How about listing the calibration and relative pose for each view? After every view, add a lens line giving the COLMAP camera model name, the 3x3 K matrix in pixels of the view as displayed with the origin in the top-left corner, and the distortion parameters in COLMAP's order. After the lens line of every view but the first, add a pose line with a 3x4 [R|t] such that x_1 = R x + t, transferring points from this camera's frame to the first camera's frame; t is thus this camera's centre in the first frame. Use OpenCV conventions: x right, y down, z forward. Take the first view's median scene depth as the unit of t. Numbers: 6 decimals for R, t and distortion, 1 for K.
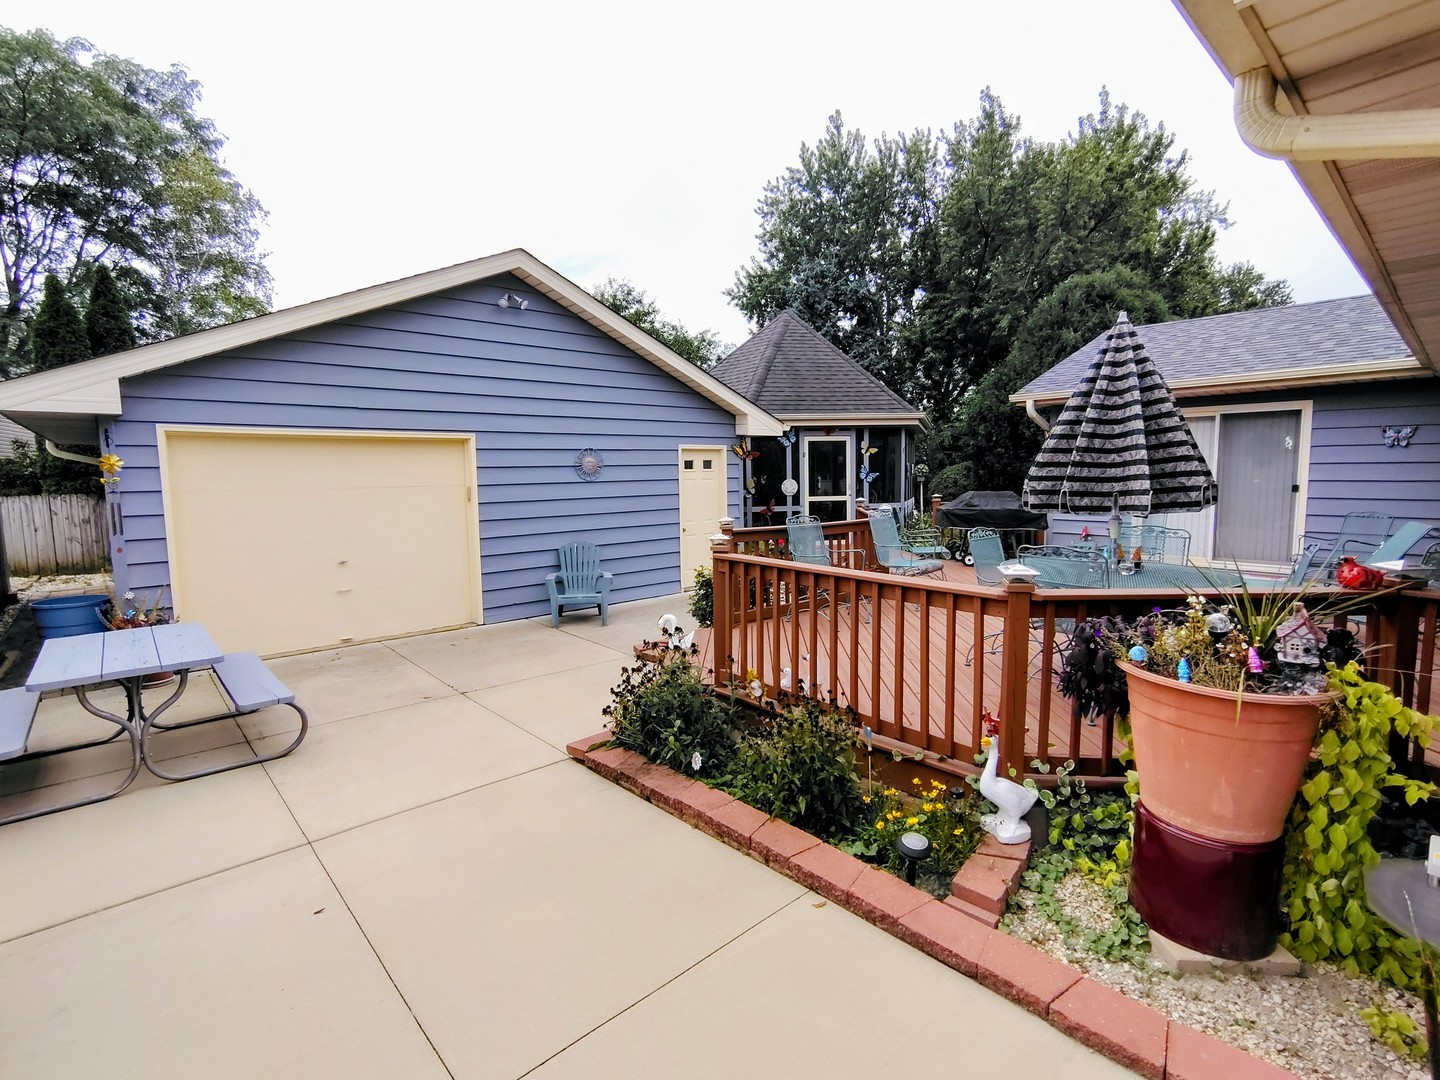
lens RADIAL K [[677.1, 0, 720.0], [0, 677.1, 540.0], [0, 0, 1]] dist [-0.015909, -0.000098]
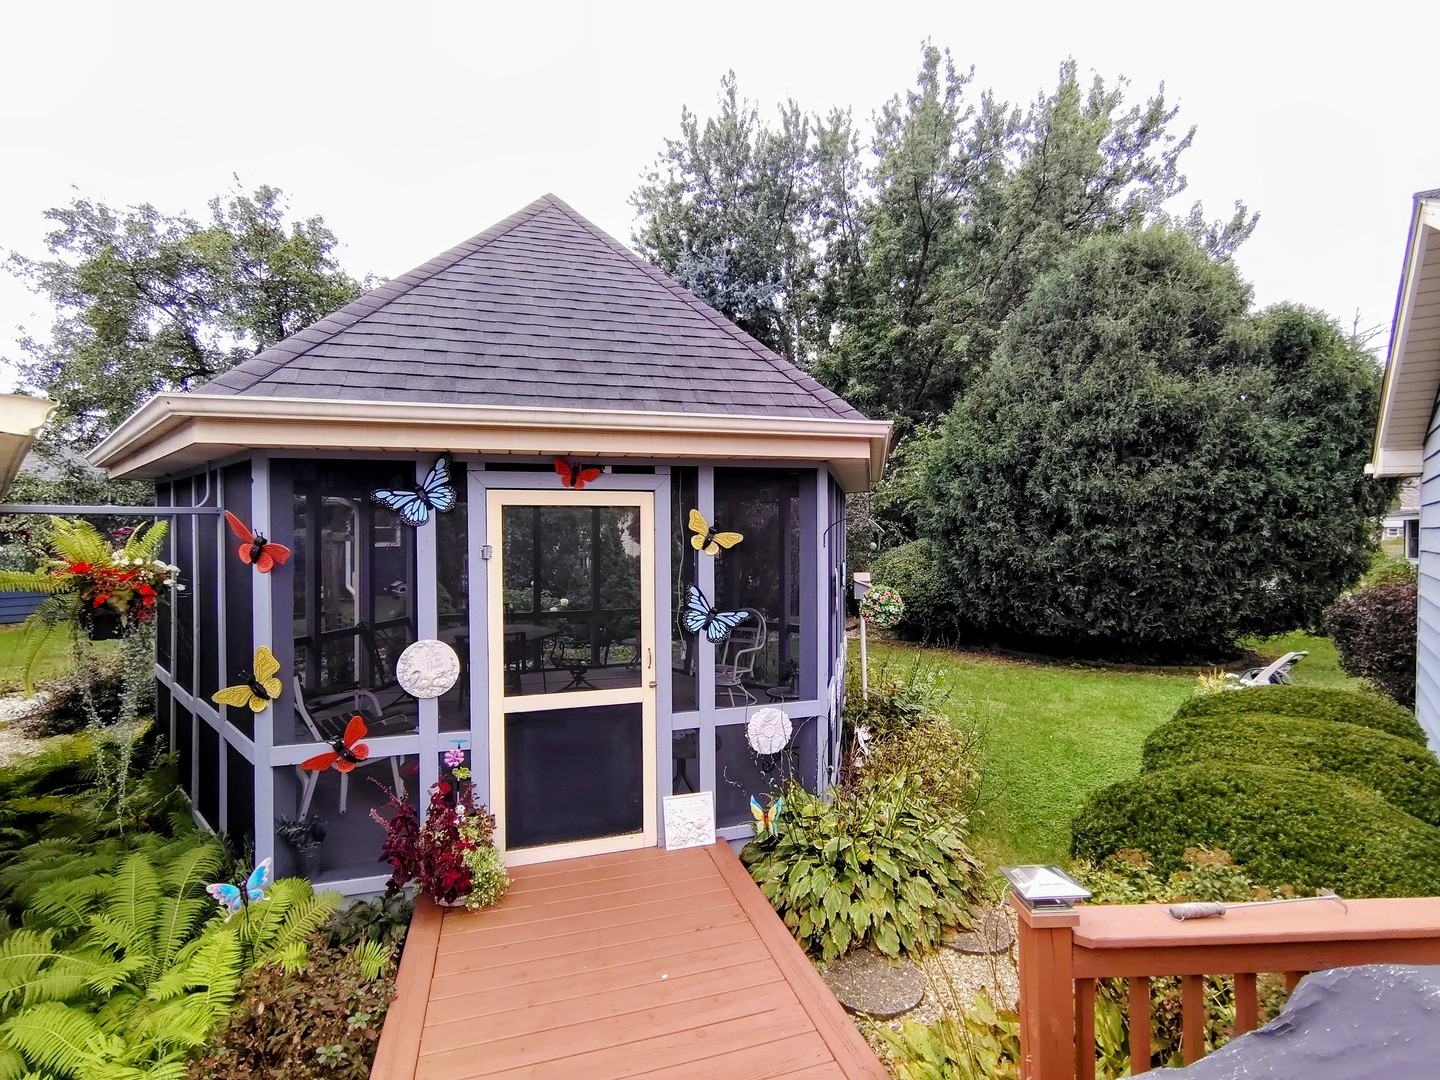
lens RADIAL K [[677.1, 0, 720.0], [0, 677.1, 540.0], [0, 0, 1]] dist [-0.015909, -0.000098]
pose [[0.993149, 0.010195, 0.116410, 0.152004], [0.000131, 0.996090, -0.088349, -0.085079], [-0.116855, 0.087759, 0.989264, 0.565785]]
